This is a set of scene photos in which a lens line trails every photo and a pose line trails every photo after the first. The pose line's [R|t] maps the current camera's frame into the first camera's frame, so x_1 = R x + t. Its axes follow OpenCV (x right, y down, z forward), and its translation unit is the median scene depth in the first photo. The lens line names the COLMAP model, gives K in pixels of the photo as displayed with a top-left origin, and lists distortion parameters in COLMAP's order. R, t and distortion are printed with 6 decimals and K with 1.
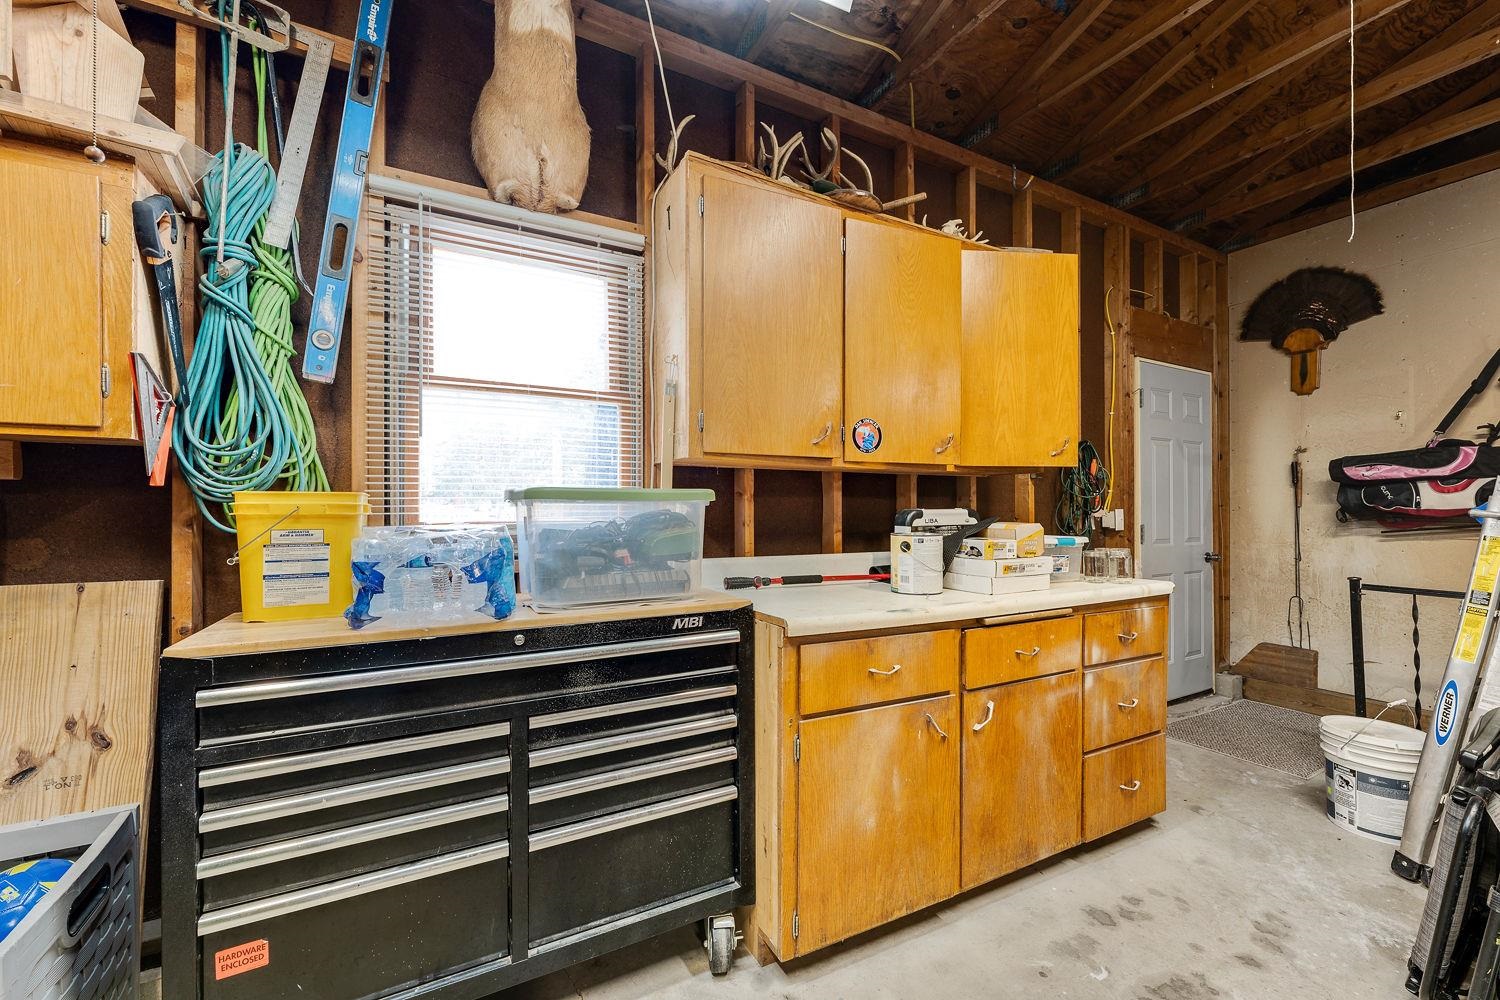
lens RADIAL K [[616.8, 0, 744.0], [0, 616.8, 503.8], [0, 0, 1]] dist [-0.000796, -0.000043]
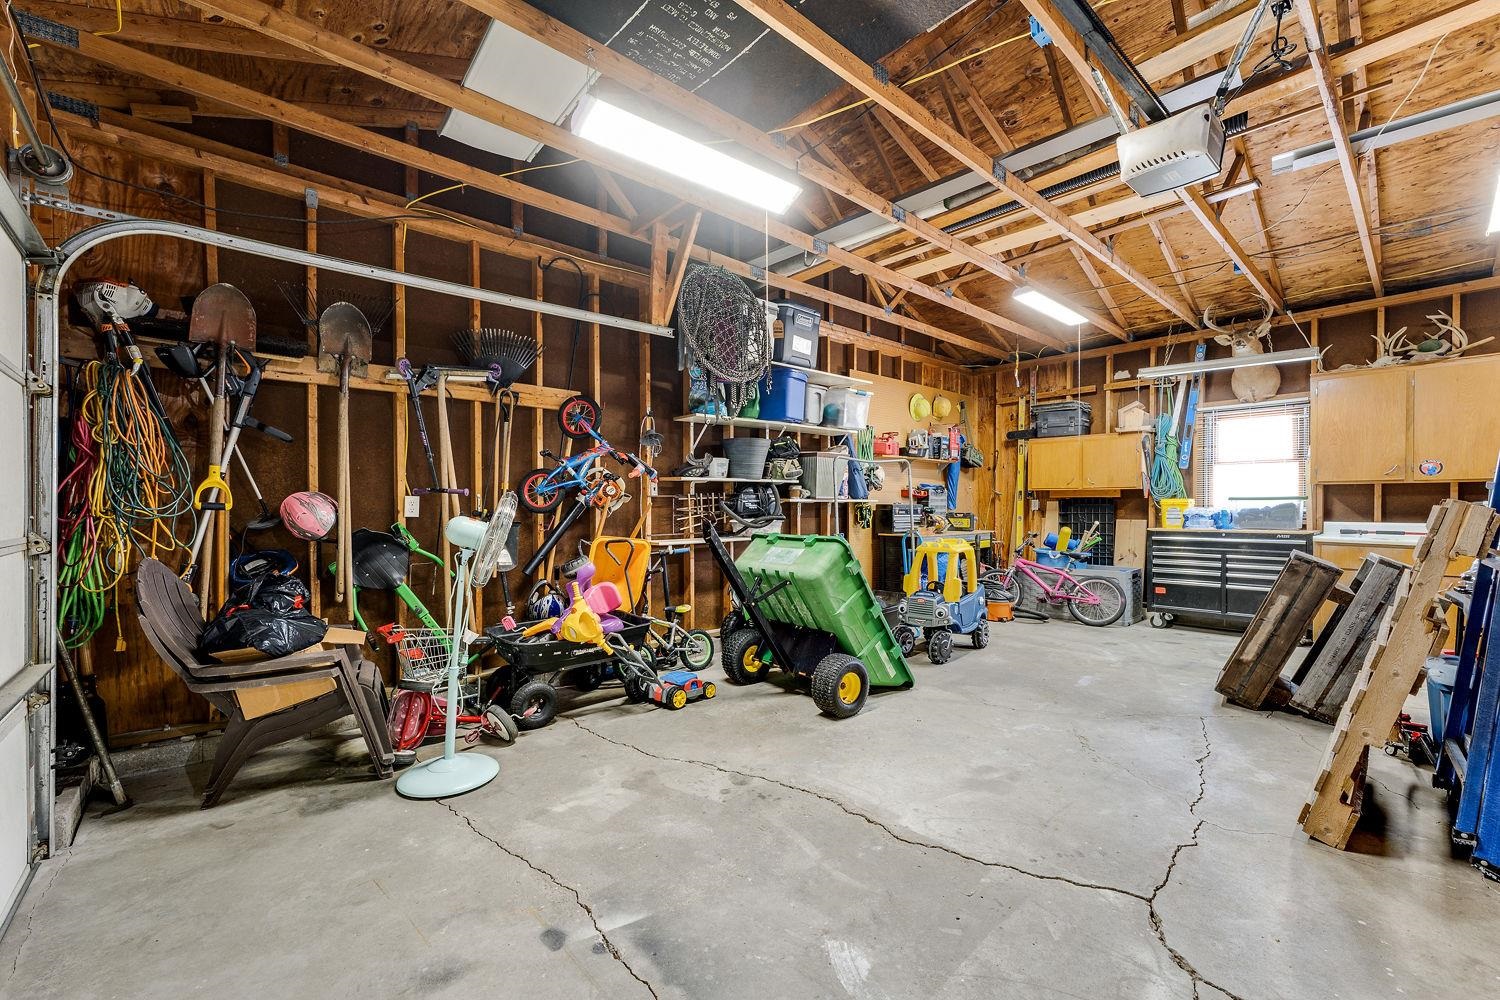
lens RADIAL K [[616.8, 0, 744.0], [0, 616.8, 503.8], [0, 0, 1]] dist [-0.000796, -0.000043]
pose [[0.214429, -0.003805, -0.976732, 2.562015], [0.006116, 0.999978, -0.002552, 0.008991], [0.976721, -0.005427, 0.214447, -2.581692]]
